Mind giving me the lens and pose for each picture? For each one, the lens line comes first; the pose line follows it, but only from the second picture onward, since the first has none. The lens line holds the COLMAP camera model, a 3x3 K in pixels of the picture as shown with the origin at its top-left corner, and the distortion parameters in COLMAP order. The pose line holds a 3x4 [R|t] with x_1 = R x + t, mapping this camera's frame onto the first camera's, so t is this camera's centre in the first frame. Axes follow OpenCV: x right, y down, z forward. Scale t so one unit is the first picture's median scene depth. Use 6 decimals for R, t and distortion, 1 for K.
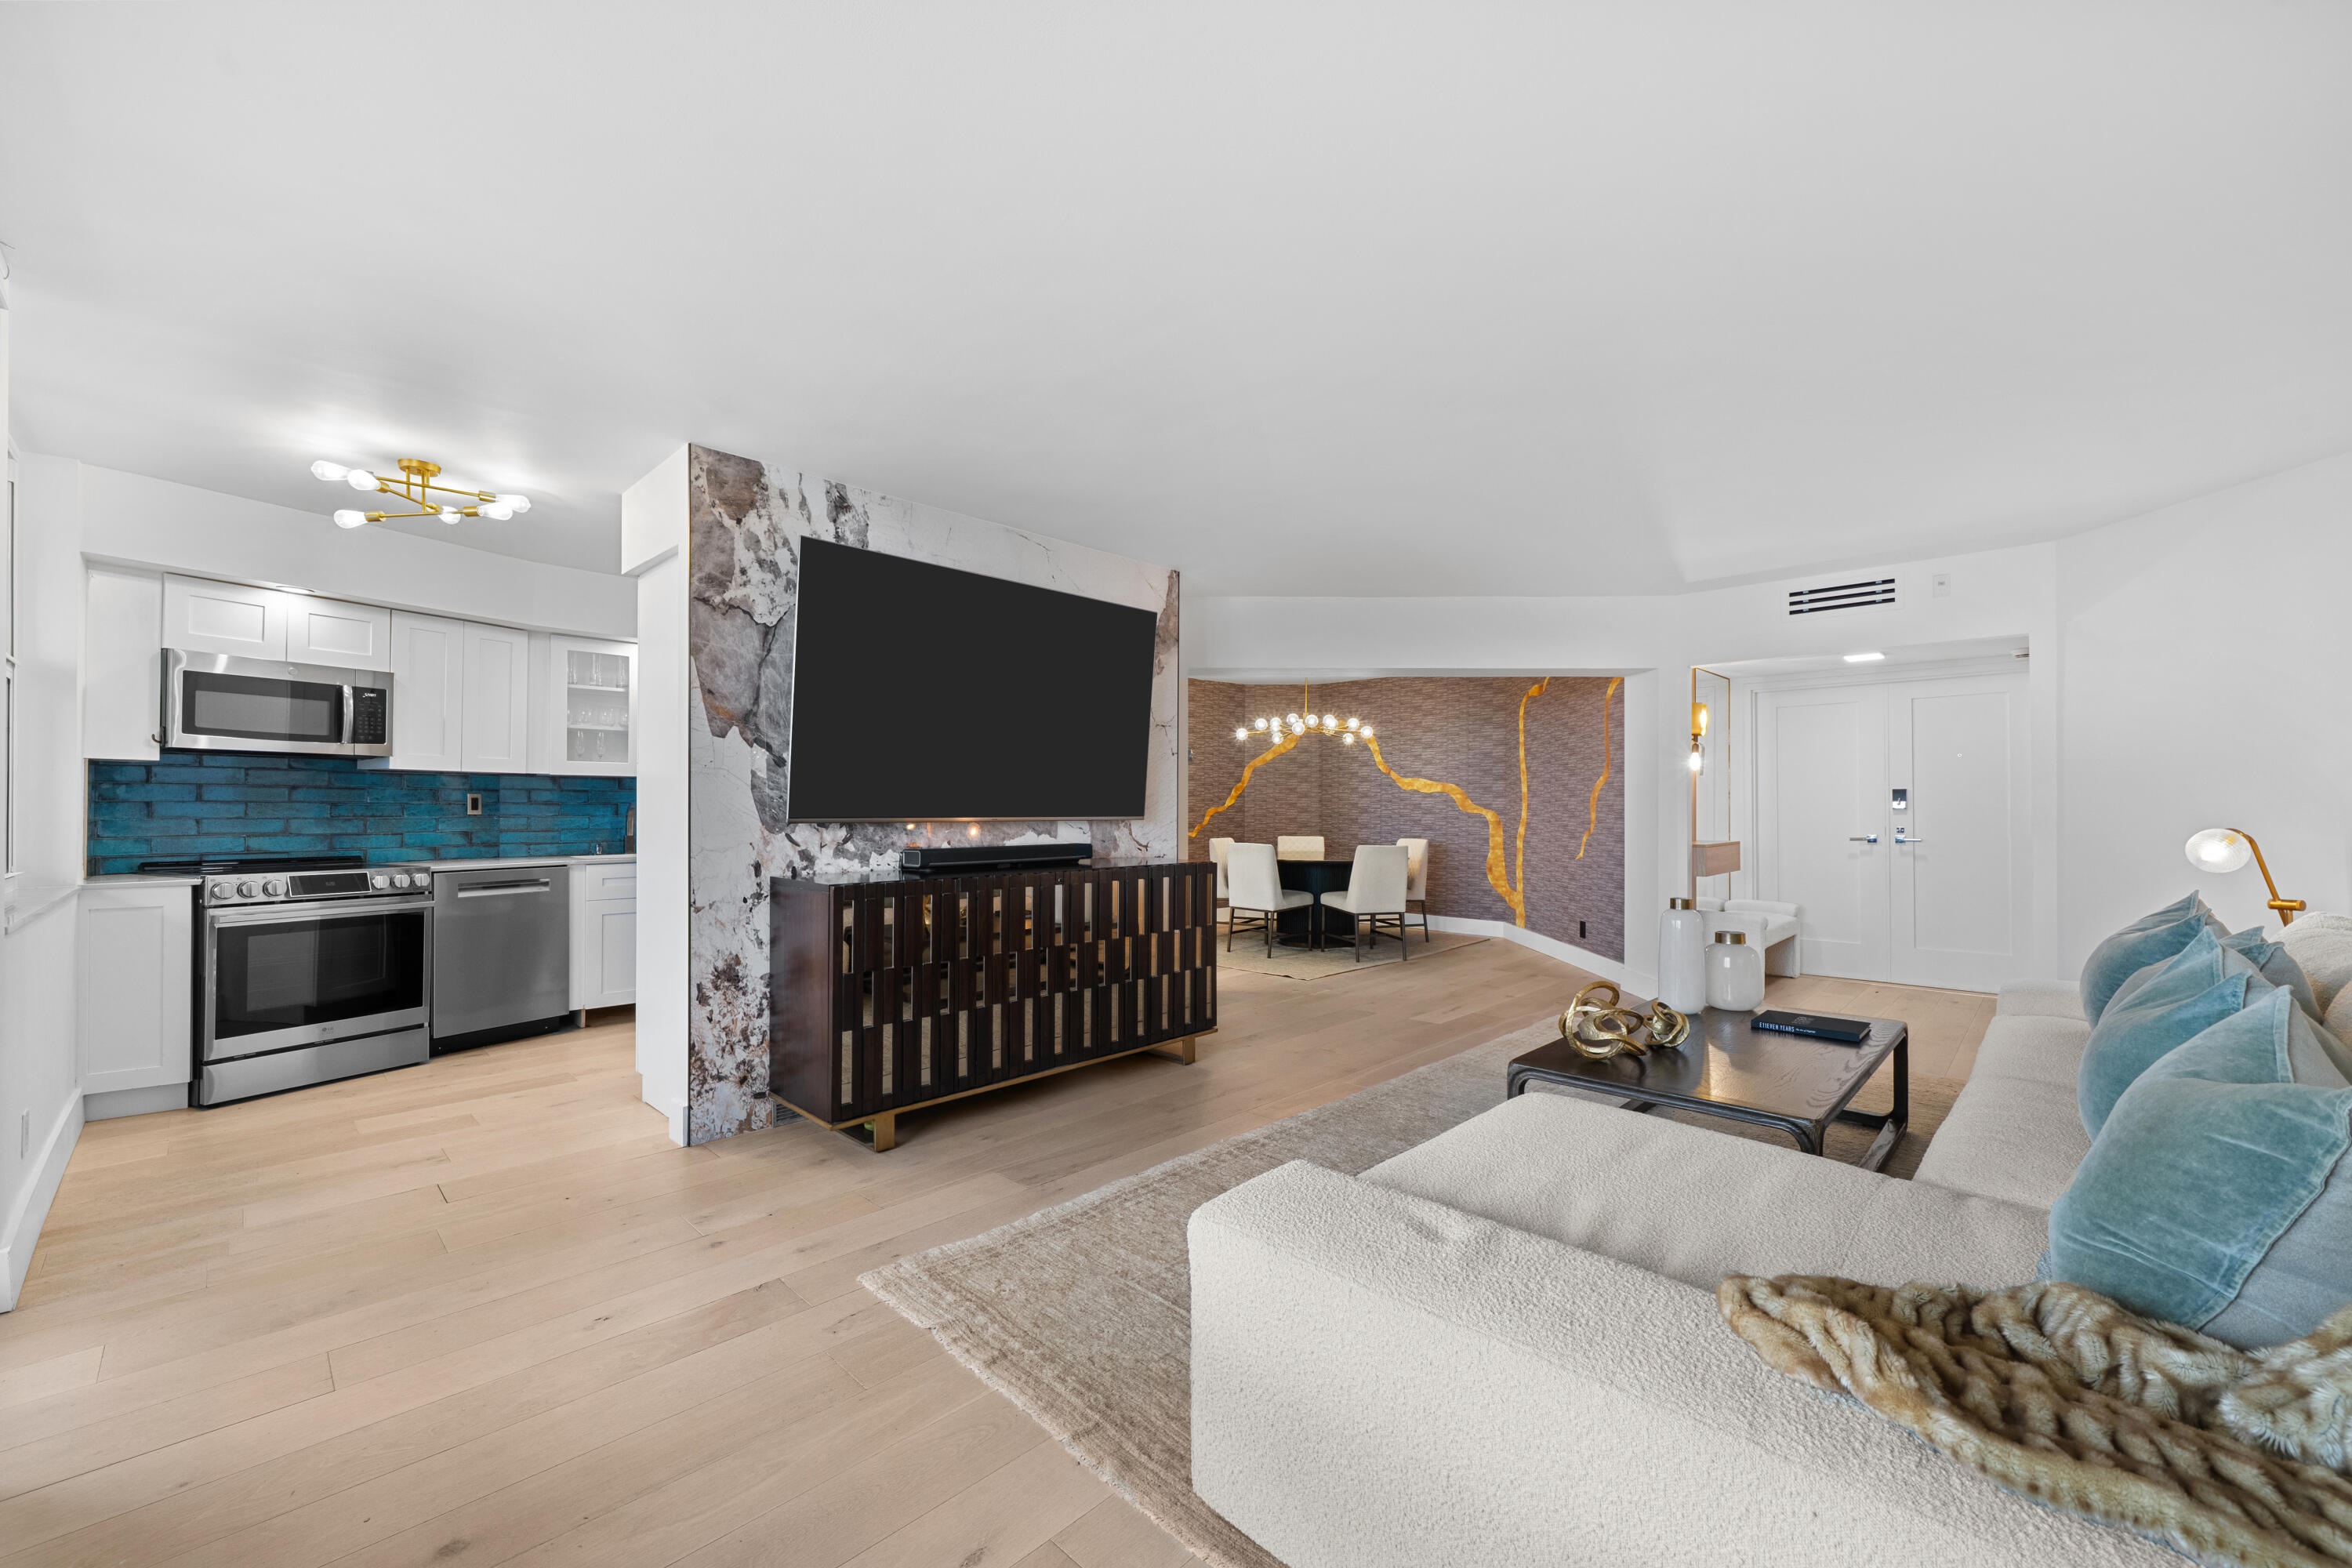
lens RADIAL K [[941.1, 0, 1171.4], [0, 941.1, 801.8], [0, 0, 1]] dist [0.001725, 0.000152]
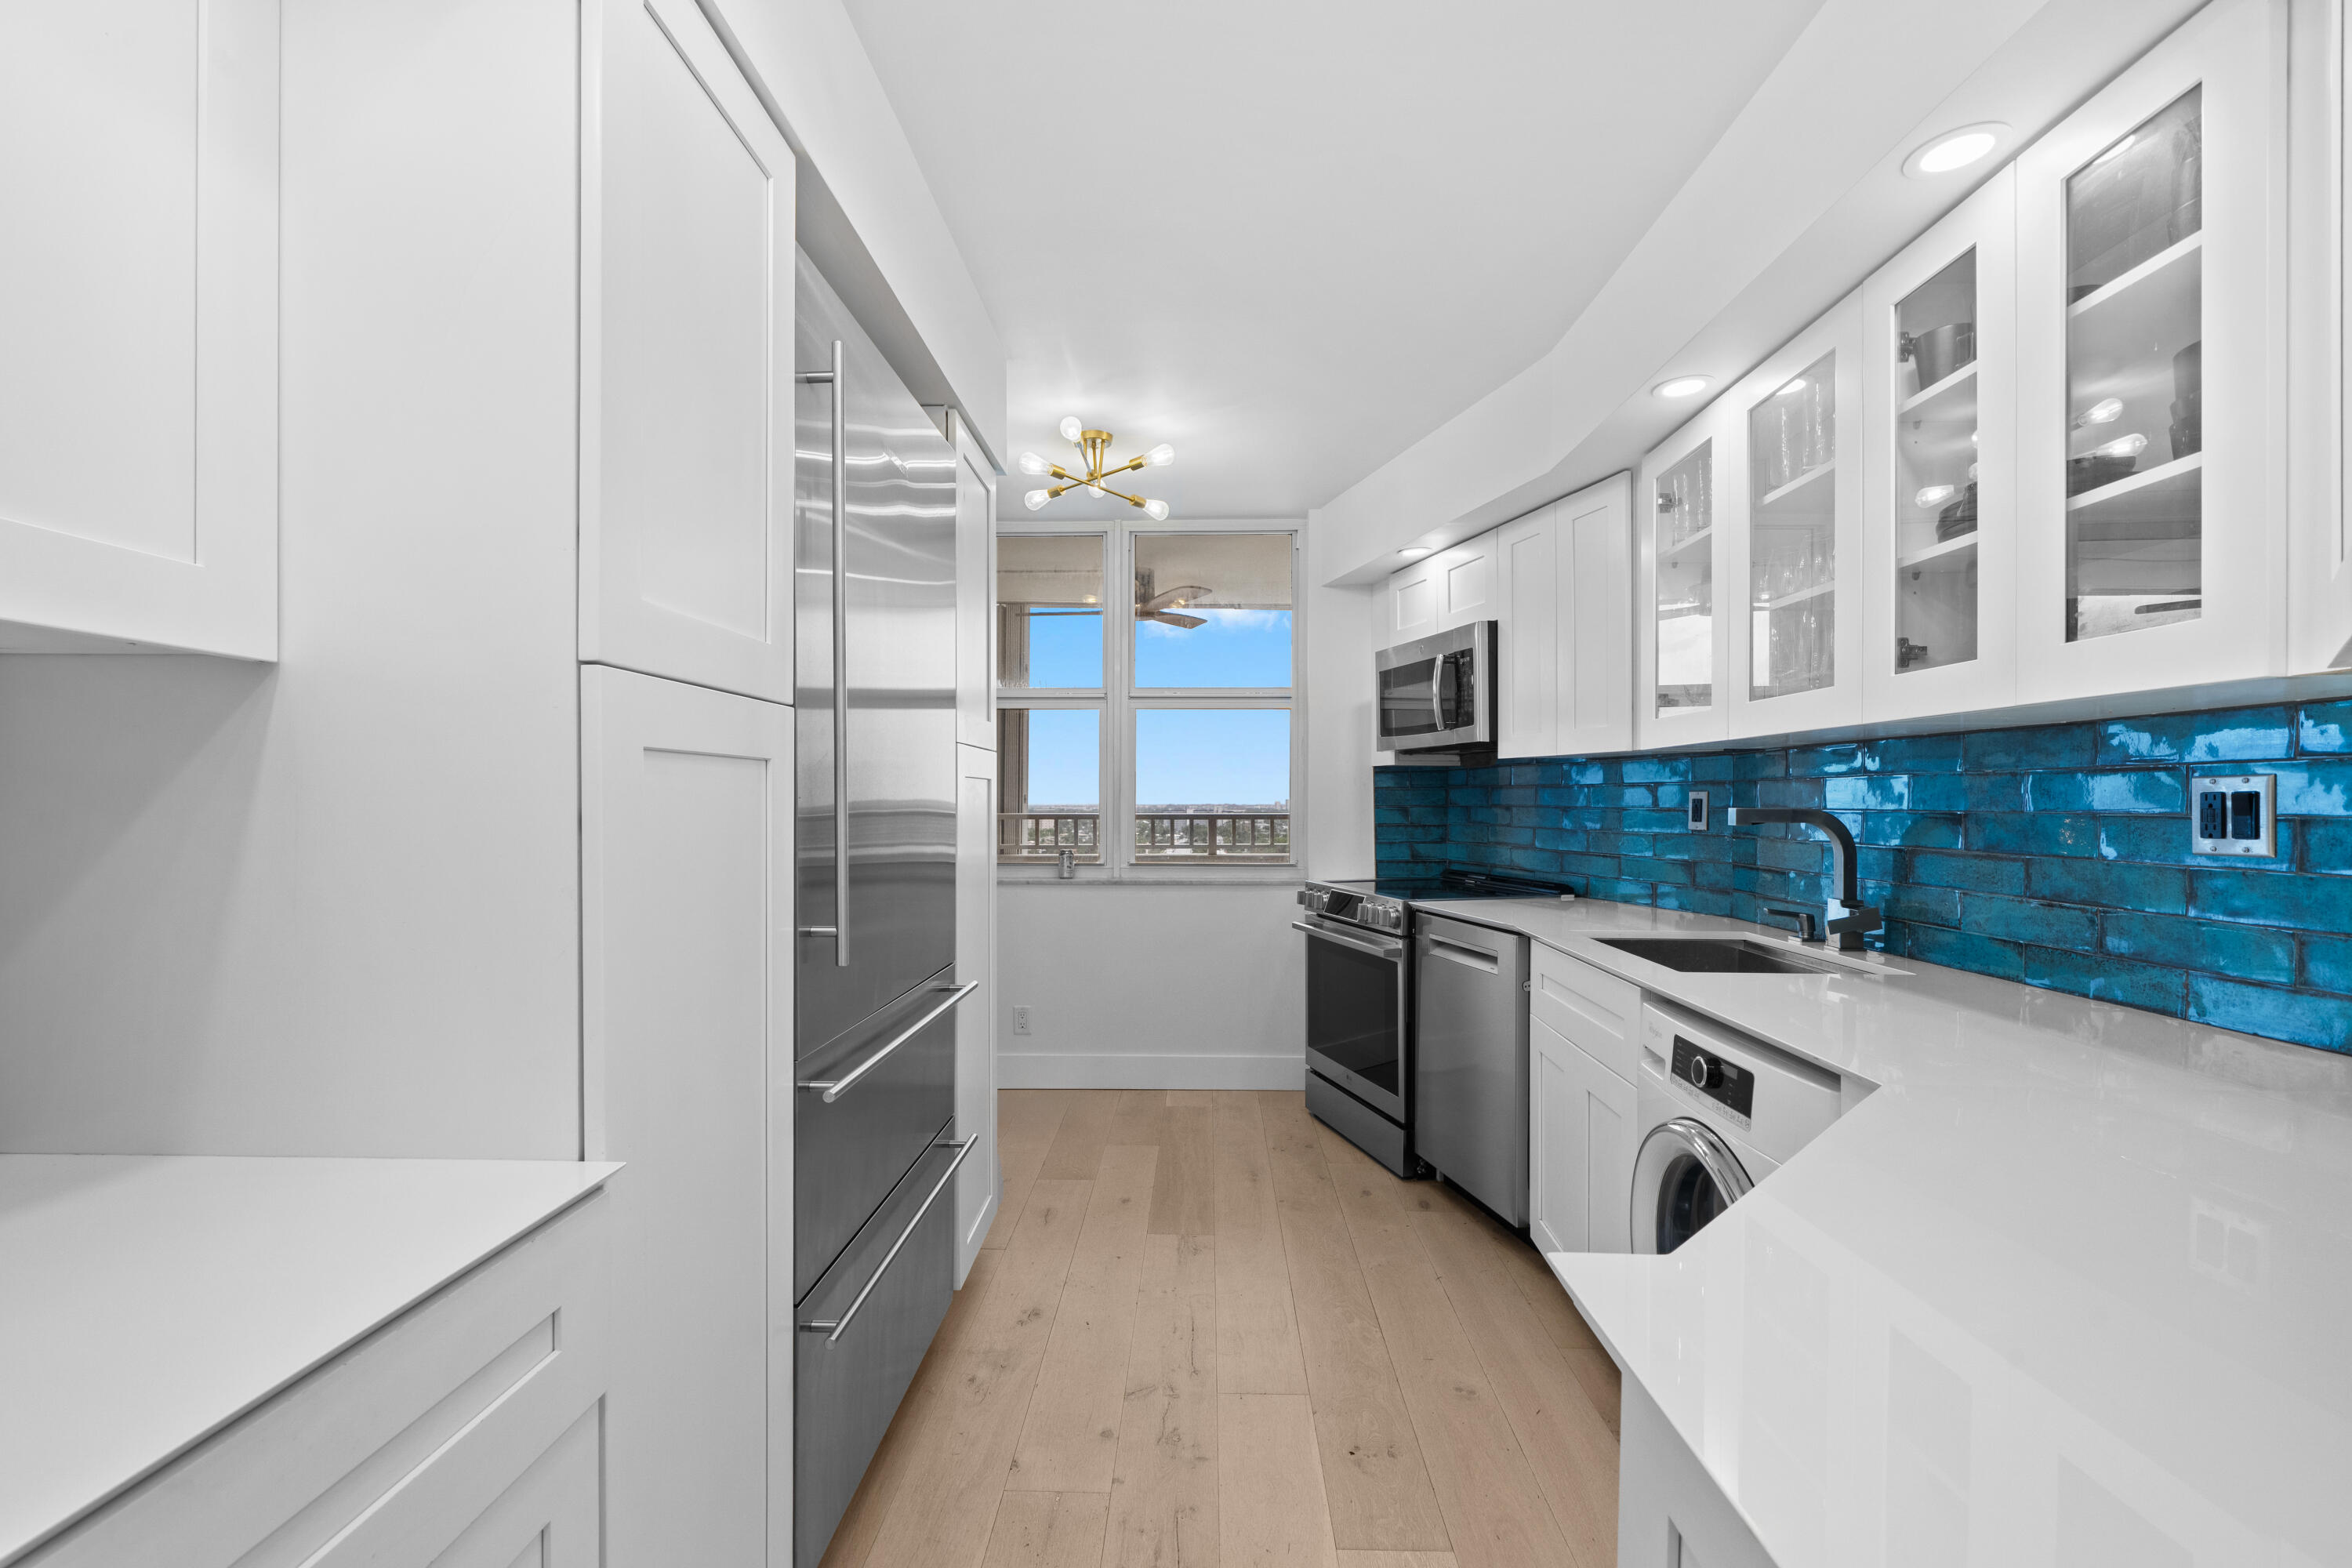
lens RADIAL K [[1023.7, 0, 1174.0], [0, 1023.7, 793.1], [0, 0, 1]] dist [-0.000116, -0.000031]
pose [[-0.741851, -0.005337, -0.670543, -0.156830], [0.003844, 0.999918, -0.012212, -0.002003], [0.670553, -0.011637, -0.741770, 1.501292]]
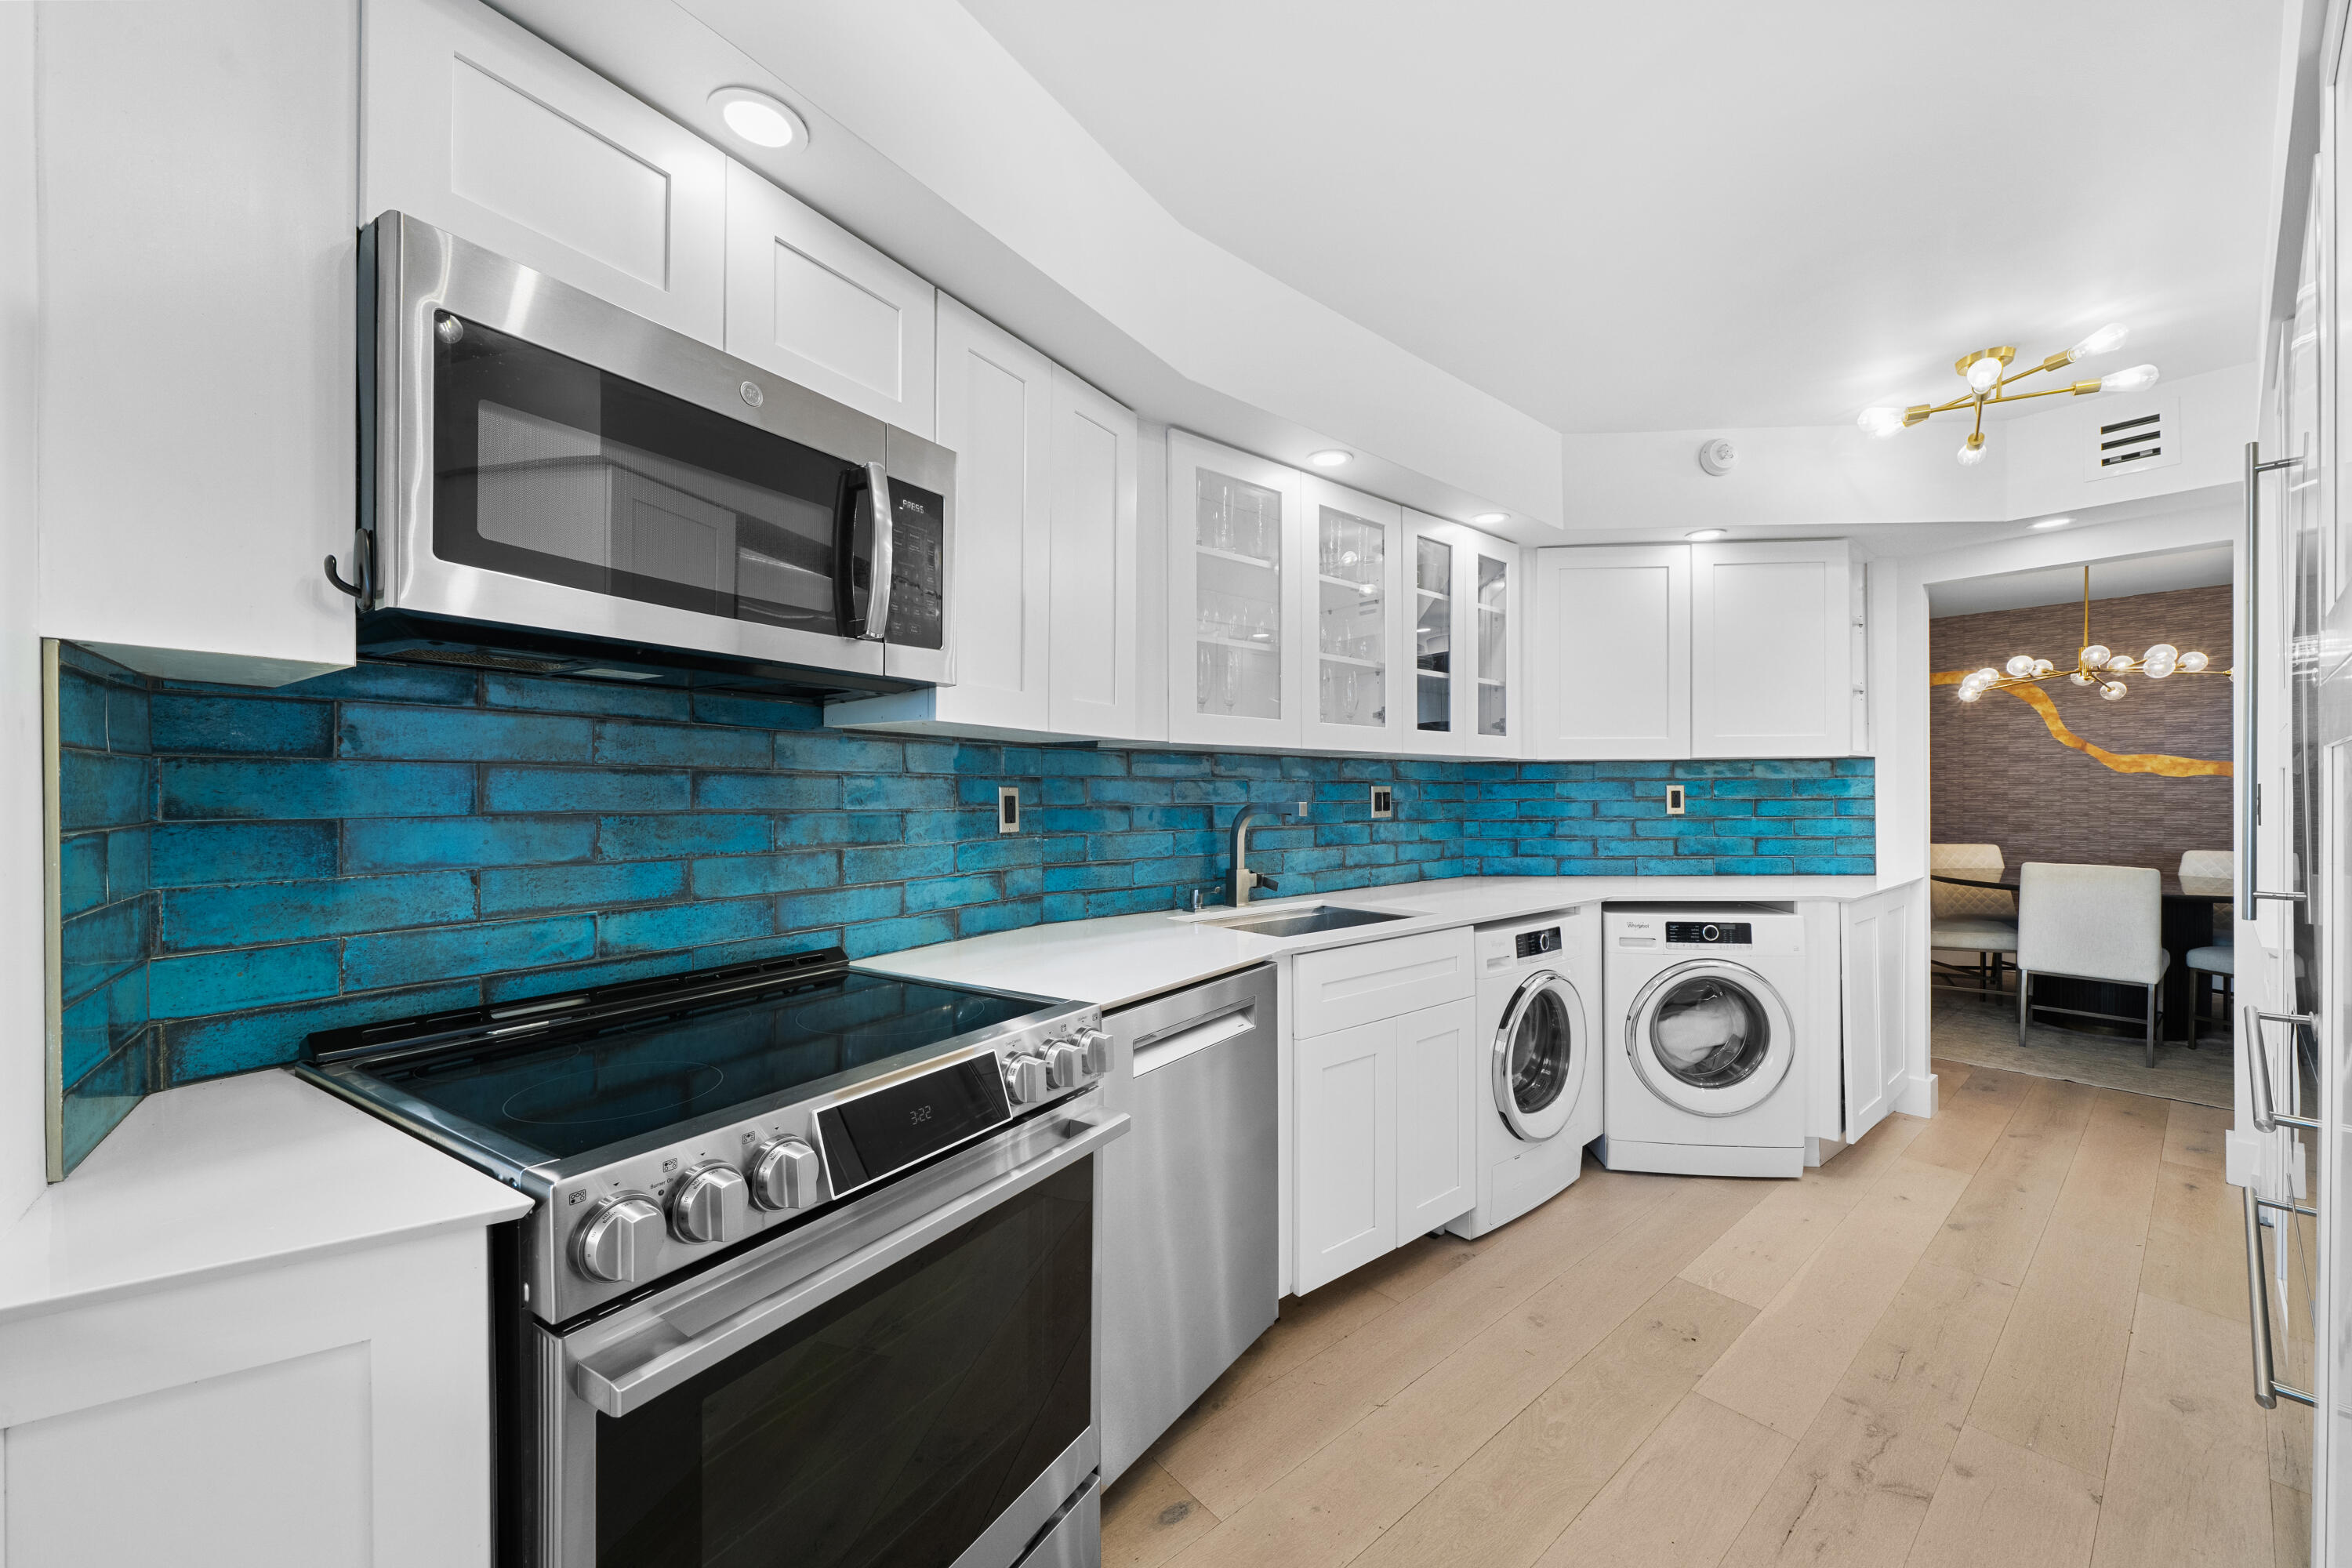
lens RADIAL K [[888.3, 0, 1176.7], [0, 888.3, 797.1], [0, 0, 1]] dist [0.001511, 0.000071]
pose [[0.994836, -0.005189, -0.101365, -0.750770], [0.005834, 0.999965, 0.006065, -0.007206], [0.101330, -0.006625, 0.994831, 0.710456]]
